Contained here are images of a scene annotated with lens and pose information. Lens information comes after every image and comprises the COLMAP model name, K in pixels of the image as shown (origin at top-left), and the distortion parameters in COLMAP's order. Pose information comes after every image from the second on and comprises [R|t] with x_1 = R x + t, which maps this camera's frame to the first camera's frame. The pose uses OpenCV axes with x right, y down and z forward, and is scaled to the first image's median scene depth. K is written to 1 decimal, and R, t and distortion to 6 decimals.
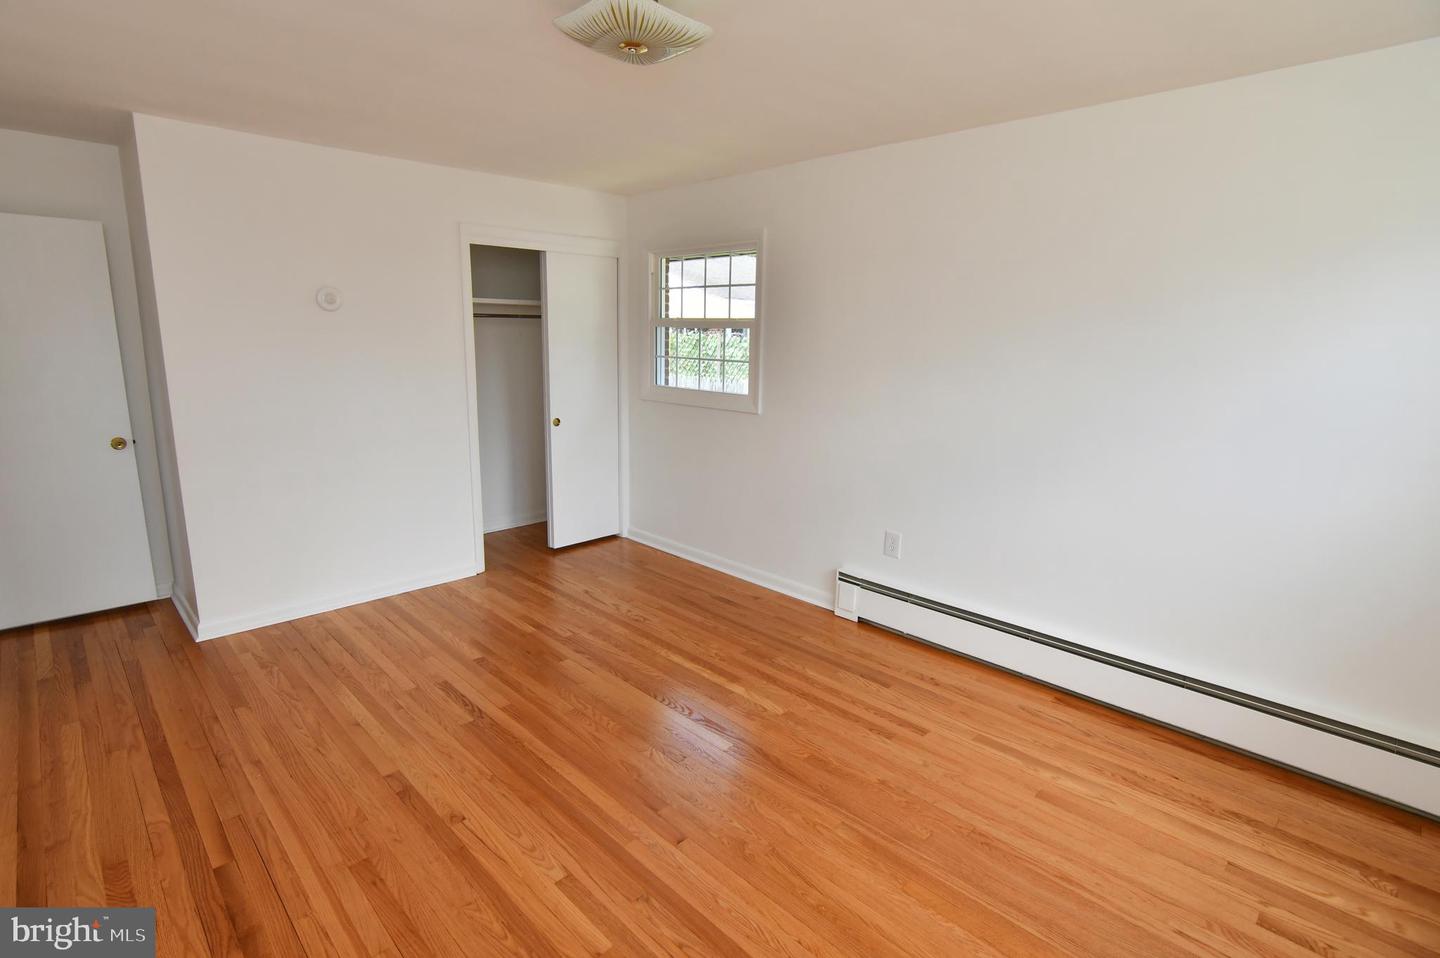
lens RADIAL K [[698.4, 0, 717.9], [0, 698.4, 472.2], [0, 0, 1]] dist [-0.034197, 0.011038]
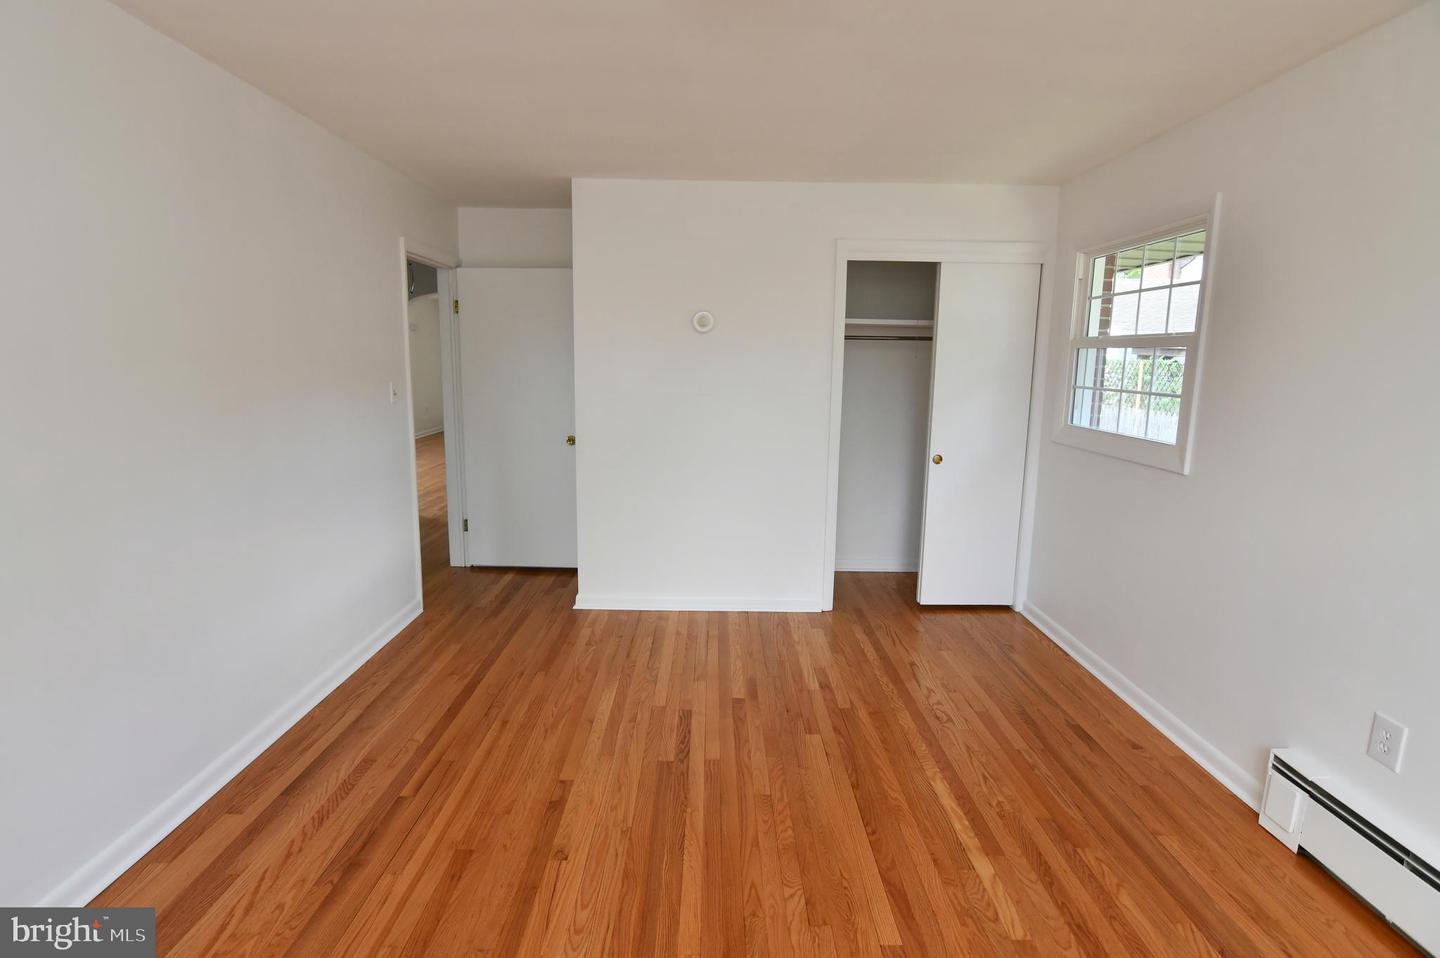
lens RADIAL K [[698.4, 0, 717.9], [0, 698.4, 472.2], [0, 0, 1]] dist [-0.034197, 0.011038]
pose [[0.712871, 0.107442, -0.693016, 0.231930], [-0.142713, 0.989742, 0.006643, -0.031778], [0.686621, 0.094167, 0.720891, 0.262700]]
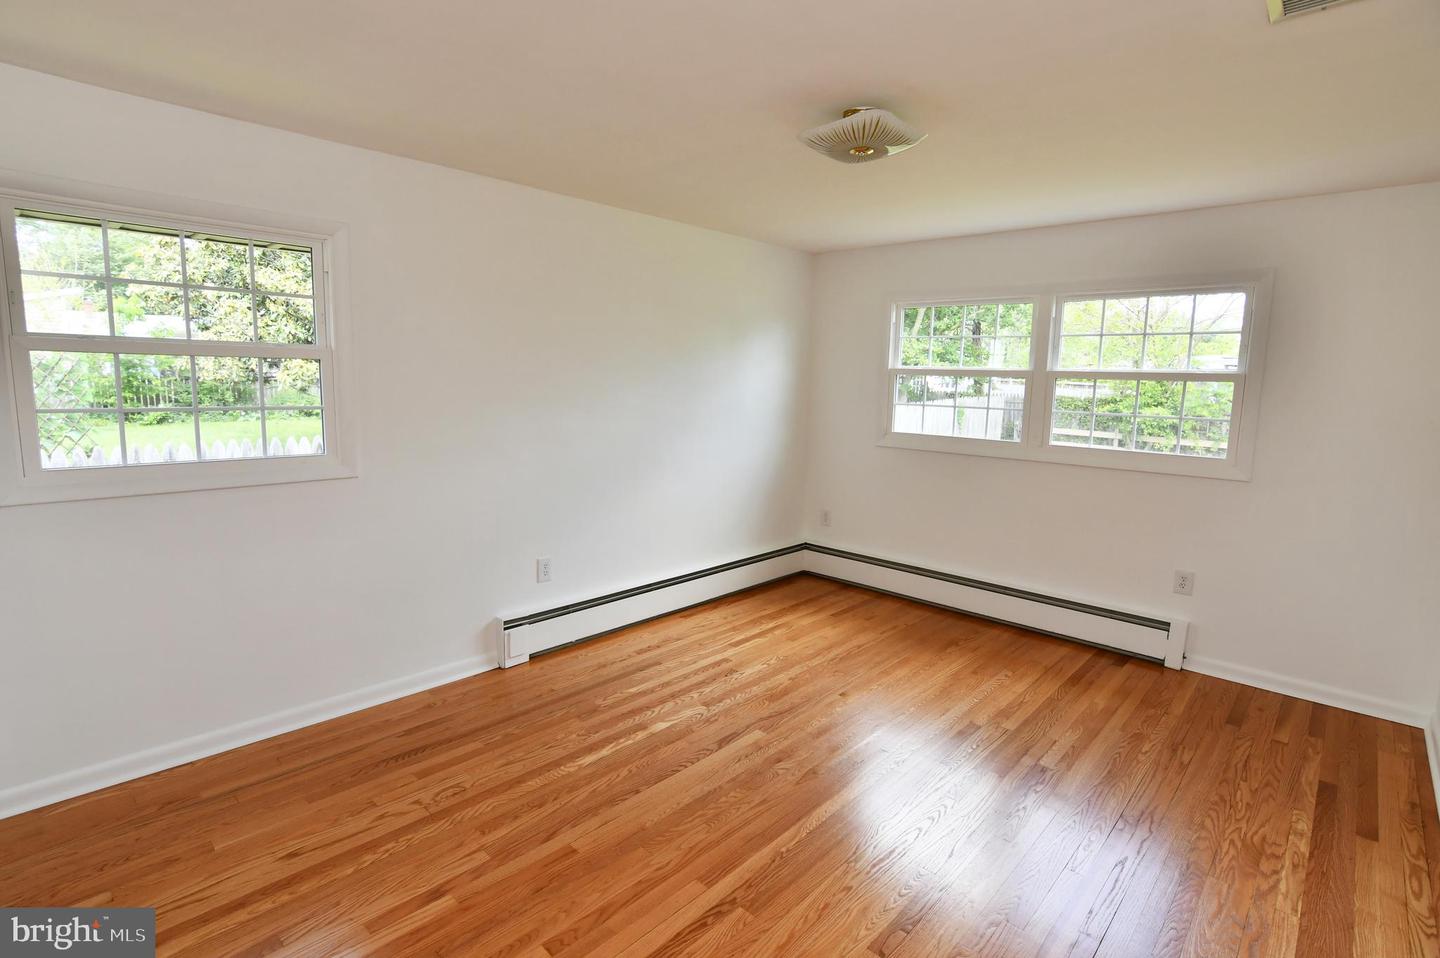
lens RADIAL K [[698.4, 0, 717.9], [0, 698.4, 472.2], [0, 0, 1]] dist [-0.034197, 0.011038]
pose [[-0.032726, -0.154656, 0.987426, -0.787745], [0.169691, 0.972752, 0.157982, -0.163492], [-0.984954, 0.172727, -0.005590, 0.748158]]
